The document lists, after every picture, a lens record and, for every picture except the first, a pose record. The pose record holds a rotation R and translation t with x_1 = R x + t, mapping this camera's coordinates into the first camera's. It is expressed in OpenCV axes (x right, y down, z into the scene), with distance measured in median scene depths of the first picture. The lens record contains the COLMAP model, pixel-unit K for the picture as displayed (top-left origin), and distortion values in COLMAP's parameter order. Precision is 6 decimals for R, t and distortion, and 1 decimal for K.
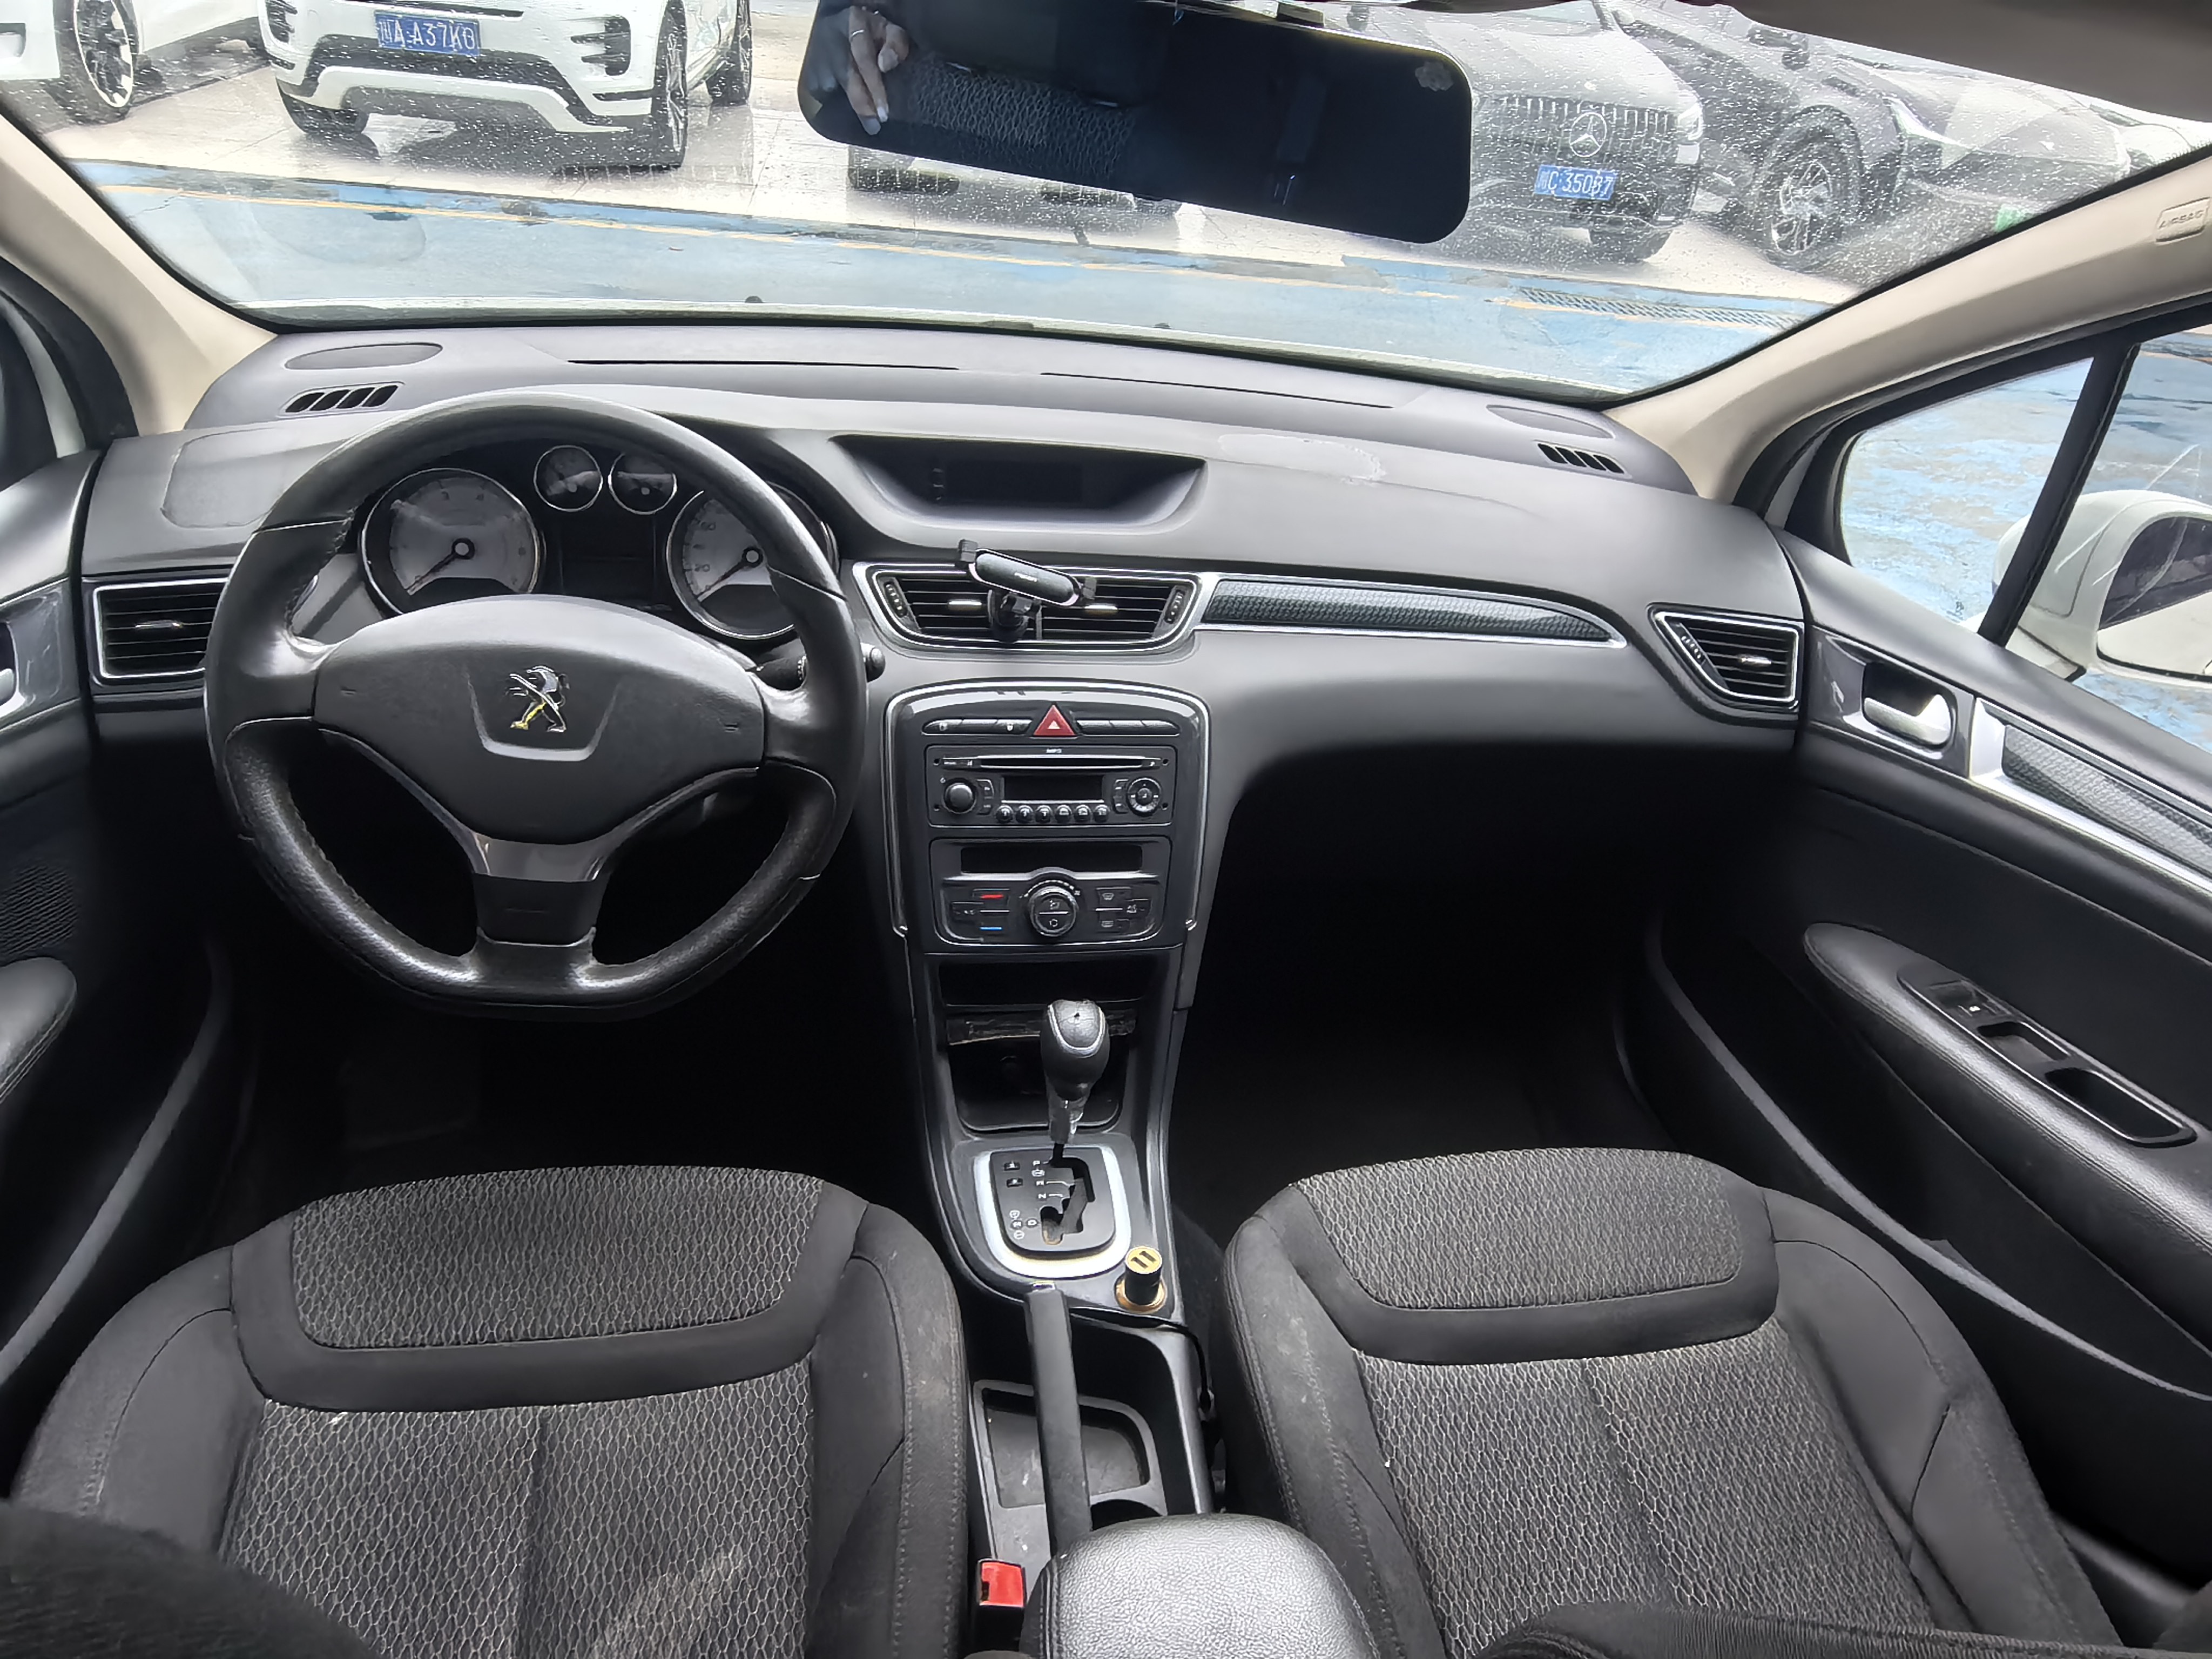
lens RADIAL K [[1444.0, 0, 1106.0], [0, 1444.0, 829.5], [0, 0, 1]] dist [0.000010, 0.000559]
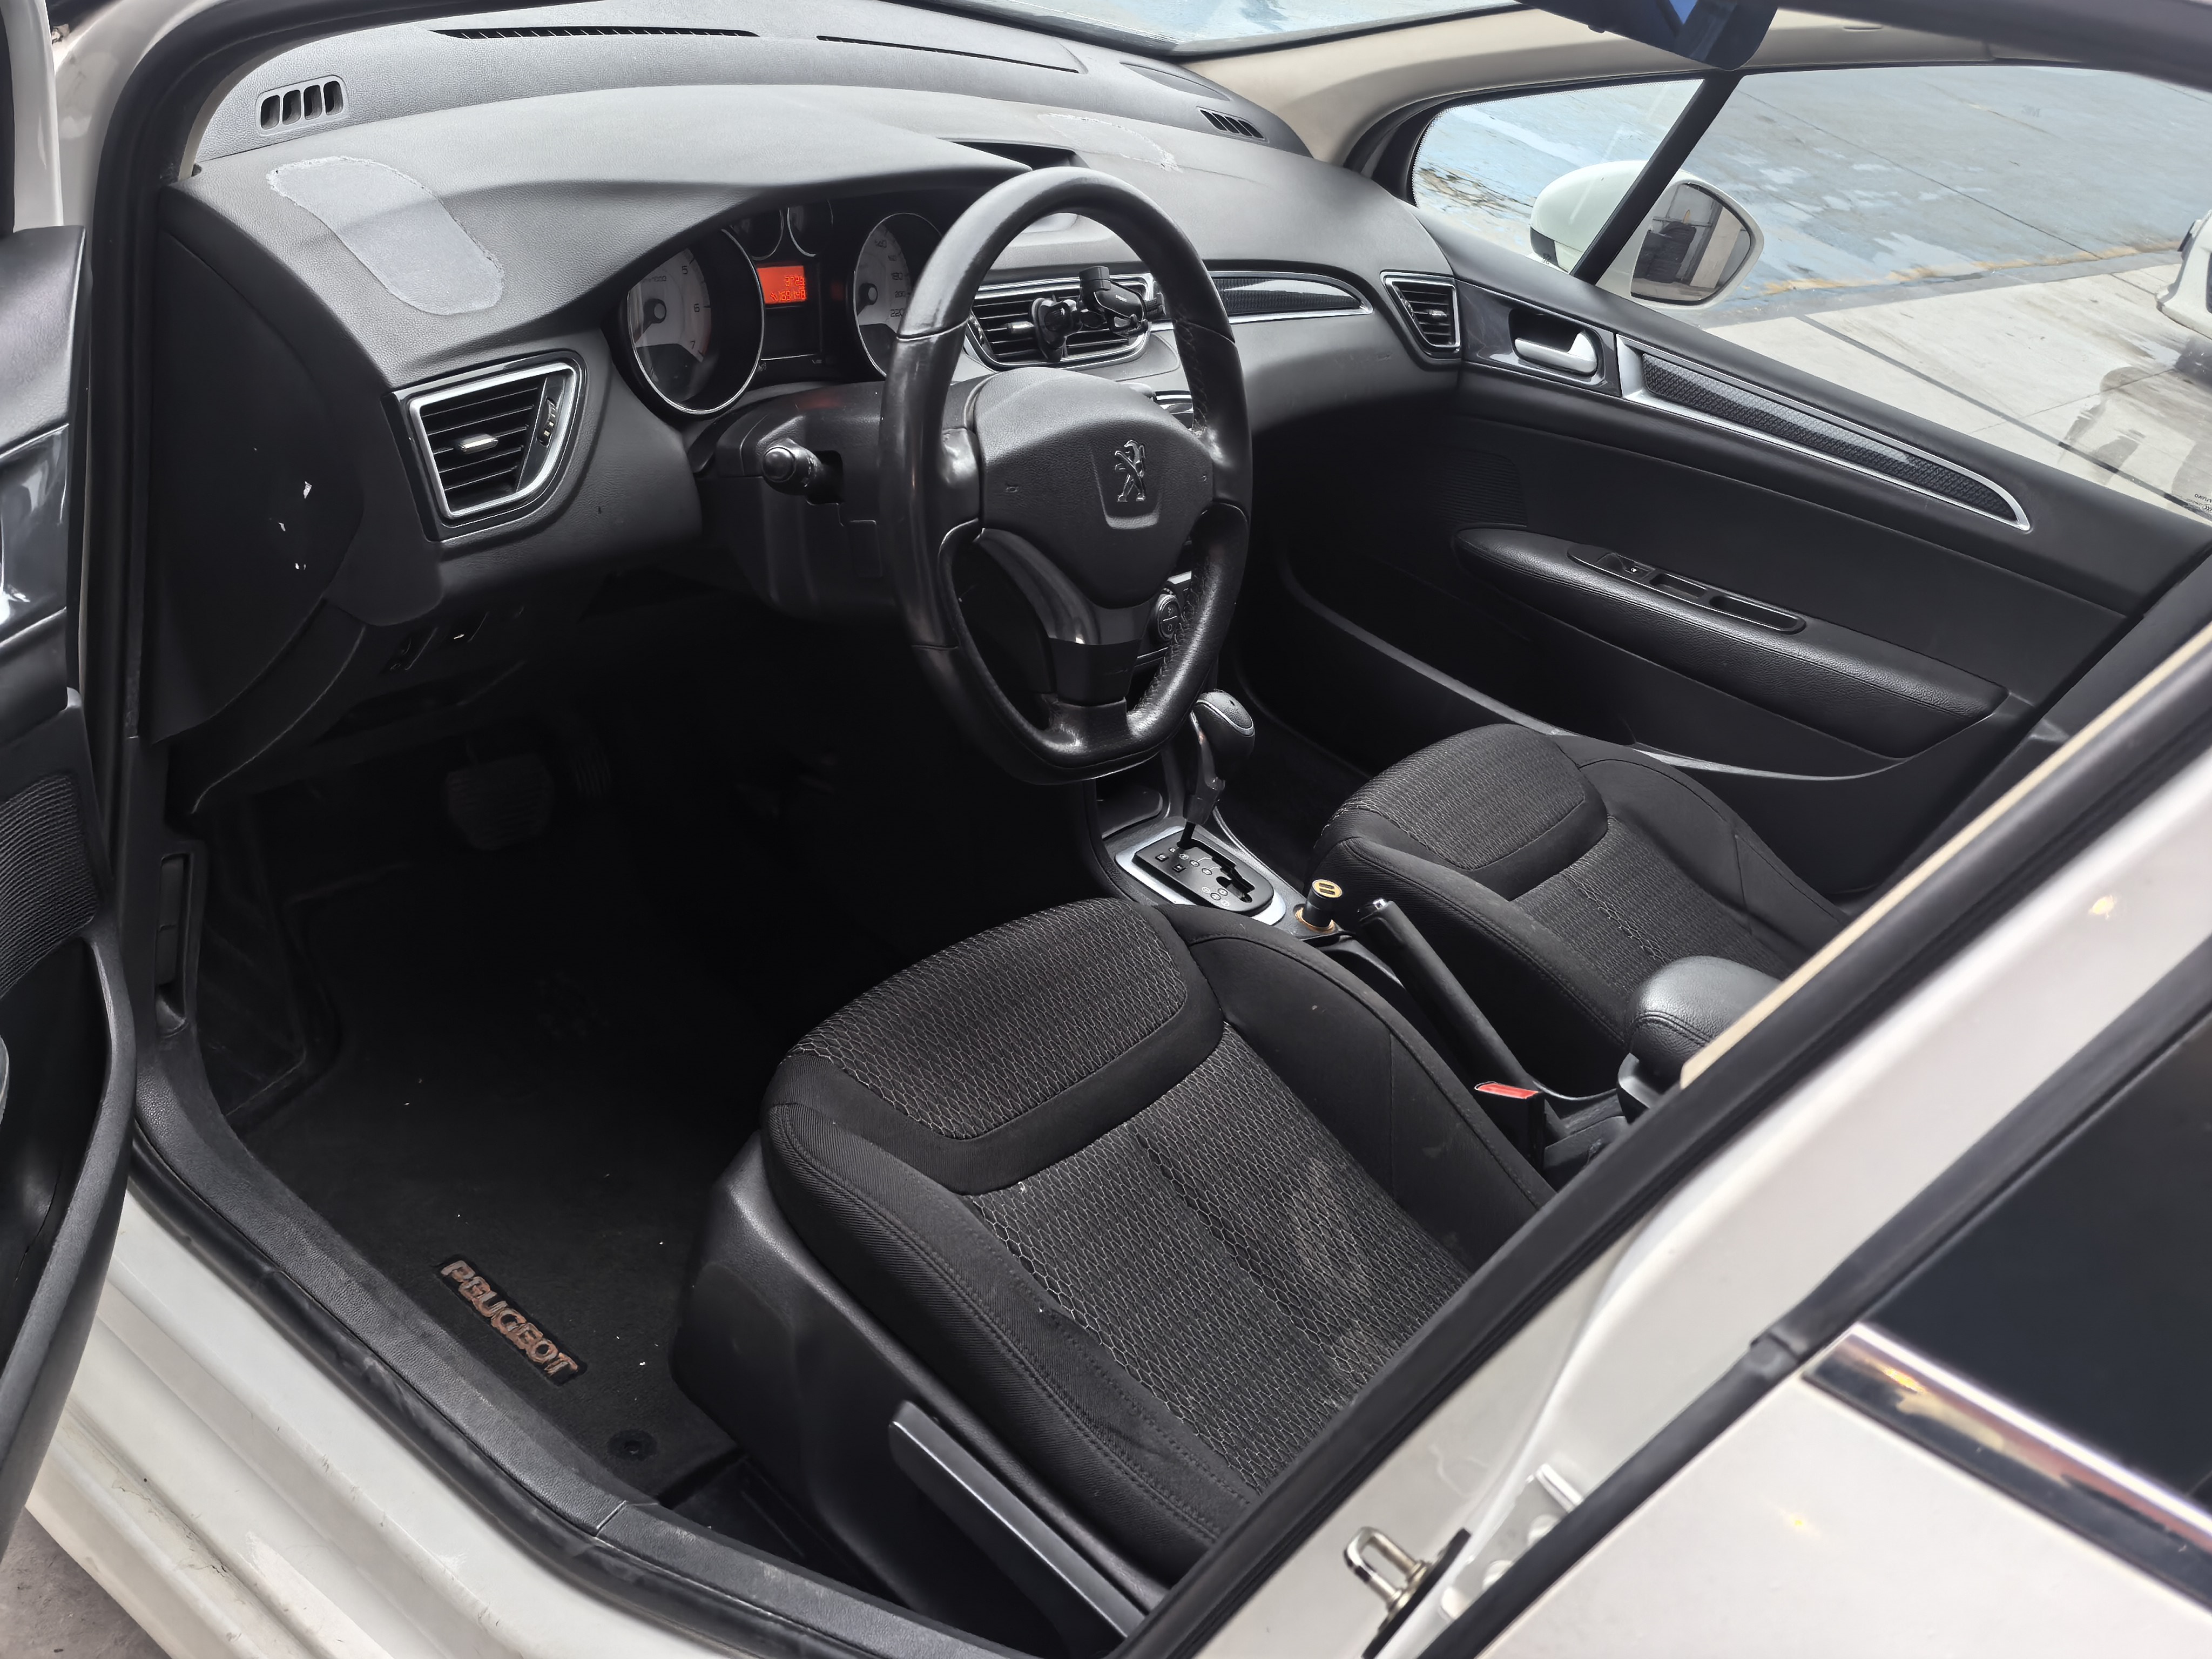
lens RADIAL K [[2076.4, 0, 1106.0], [0, 2076.4, 829.5], [0, 0, 1]] dist [0.045926, -0.031669]
pose [[0.715839, -0.241971, 0.655000, -0.996812], [0.133405, 0.968152, 0.211860, -0.109342], [-0.685404, -0.064278, 0.725321, -0.082946]]
